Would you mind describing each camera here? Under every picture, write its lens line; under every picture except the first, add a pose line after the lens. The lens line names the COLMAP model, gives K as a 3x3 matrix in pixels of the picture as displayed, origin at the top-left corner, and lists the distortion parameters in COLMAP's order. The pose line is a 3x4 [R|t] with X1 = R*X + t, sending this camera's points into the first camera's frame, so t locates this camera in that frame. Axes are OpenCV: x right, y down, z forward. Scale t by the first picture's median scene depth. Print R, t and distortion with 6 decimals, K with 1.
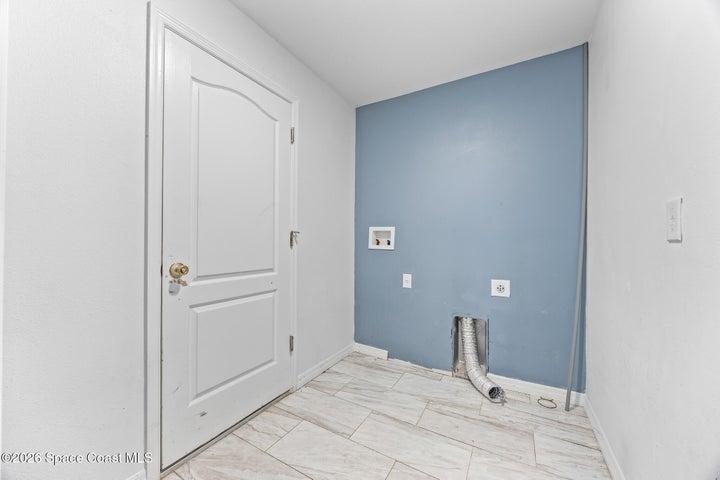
lens RADIAL K [[278.1, 0, 360.4], [0, 278.1, 239.6], [0, 0, 1]] dist [0.002194, -0.000482]
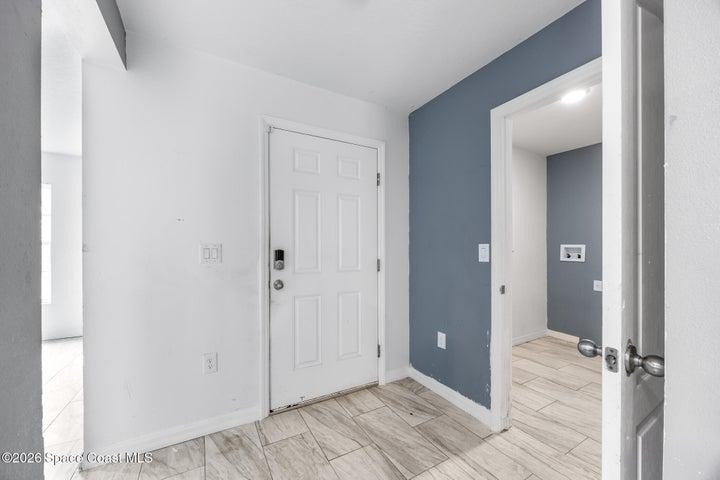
lens RADIAL K [[278.1, 0, 358.2], [0, 278.1, 247.0], [0, 0, 1]] dist [0.002194, -0.000482]
pose [[0.863172, -0.005407, -0.504881, -0.135941], [-0.000030, 0.999942, -0.010760, -0.019898], [0.504910, 0.009303, 0.863122, -0.675173]]
